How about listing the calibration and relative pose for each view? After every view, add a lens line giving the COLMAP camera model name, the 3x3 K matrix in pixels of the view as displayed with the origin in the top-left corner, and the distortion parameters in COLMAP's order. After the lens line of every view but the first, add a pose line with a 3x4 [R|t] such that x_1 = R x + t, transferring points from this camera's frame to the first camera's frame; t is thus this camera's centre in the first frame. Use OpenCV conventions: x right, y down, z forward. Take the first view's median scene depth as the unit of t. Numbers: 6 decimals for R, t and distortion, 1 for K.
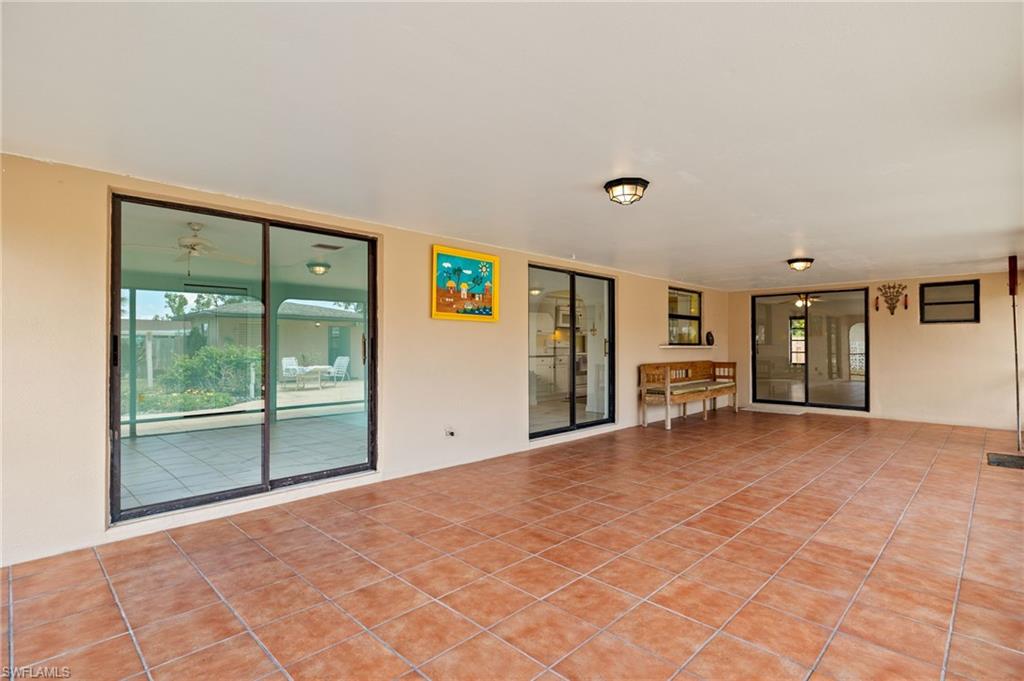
lens RADIAL K [[503.7, 0, 512.0], [0, 503.7, 340.5], [0, 0, 1]] dist [-0.000921, -0.000121]
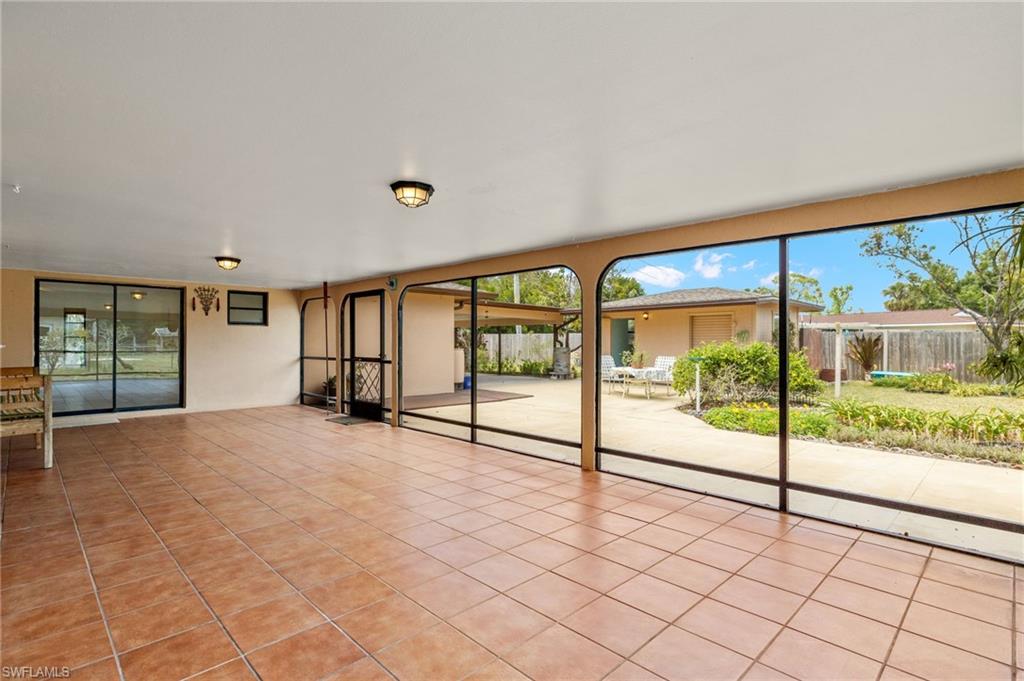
lens RADIAL K [[495.8, 0, 519.6], [0, 495.8, 341.9], [0, 0, 1]] dist [-0.002249, -0.000468]
pose [[0.004232, 0.000065, 0.999991, -0.337287], [-0.009982, 0.999950, -0.000023, -0.000477], [-0.999941, -0.009982, 0.004232, 0.337612]]
